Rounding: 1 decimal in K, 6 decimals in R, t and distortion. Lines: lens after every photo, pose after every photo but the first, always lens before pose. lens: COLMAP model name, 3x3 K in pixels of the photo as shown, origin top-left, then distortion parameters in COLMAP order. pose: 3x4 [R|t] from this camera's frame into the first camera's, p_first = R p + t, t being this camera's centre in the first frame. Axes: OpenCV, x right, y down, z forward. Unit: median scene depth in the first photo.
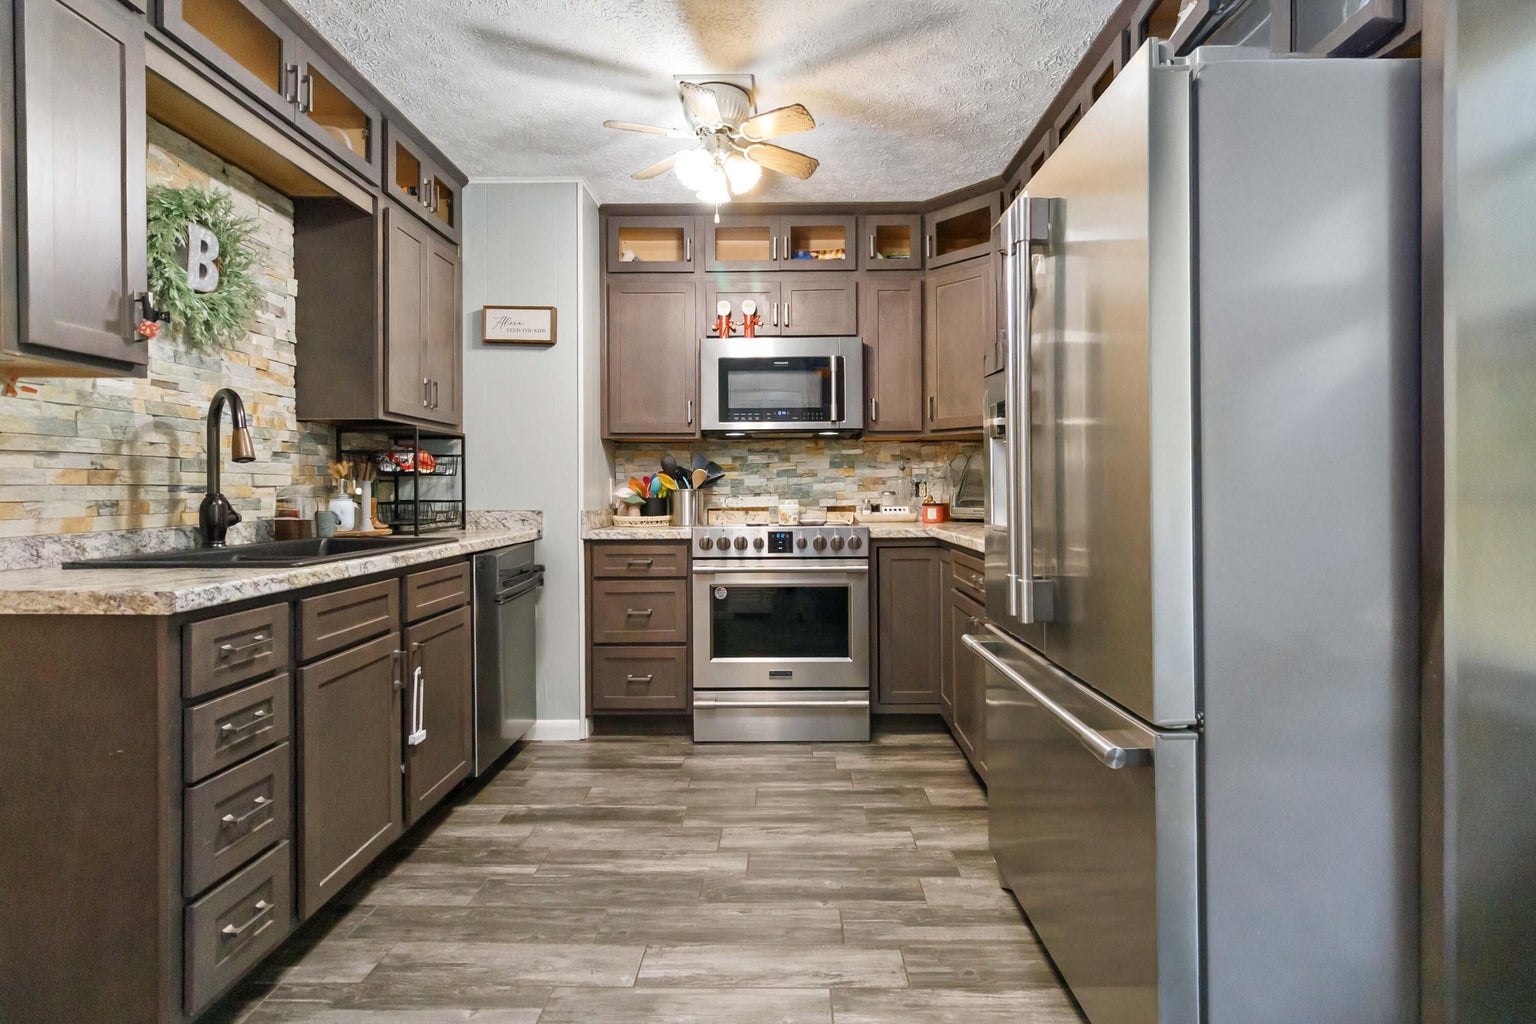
lens RADIAL K [[735.7, 0, 770.8], [0, 735.7, 500.1], [0, 0, 1]] dist [-0.000916, 0.001965]
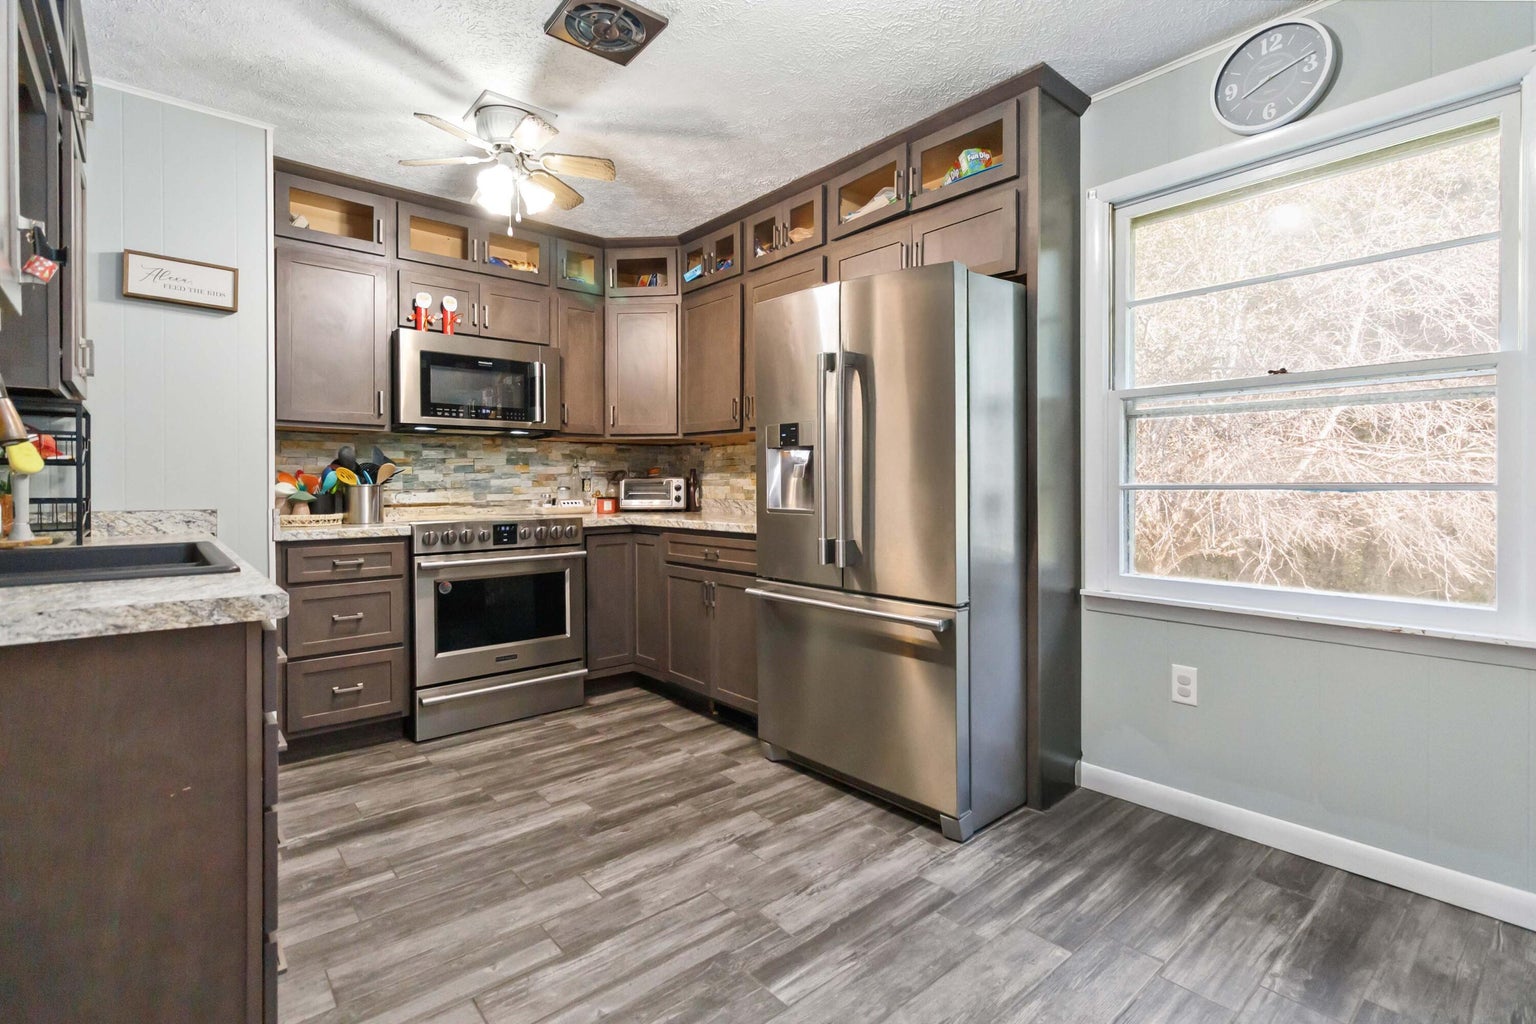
lens RADIAL K [[735.7, 0, 760.1], [0, 735.7, 503.6], [0, 0, 1]] dist [-0.000916, 0.001965]
pose [[0.742820, -0.015665, 0.669308, -0.423126], [0.009948, 0.999874, 0.012361, 0.003412], [-0.669417, -0.002524, 0.742883, -0.033016]]
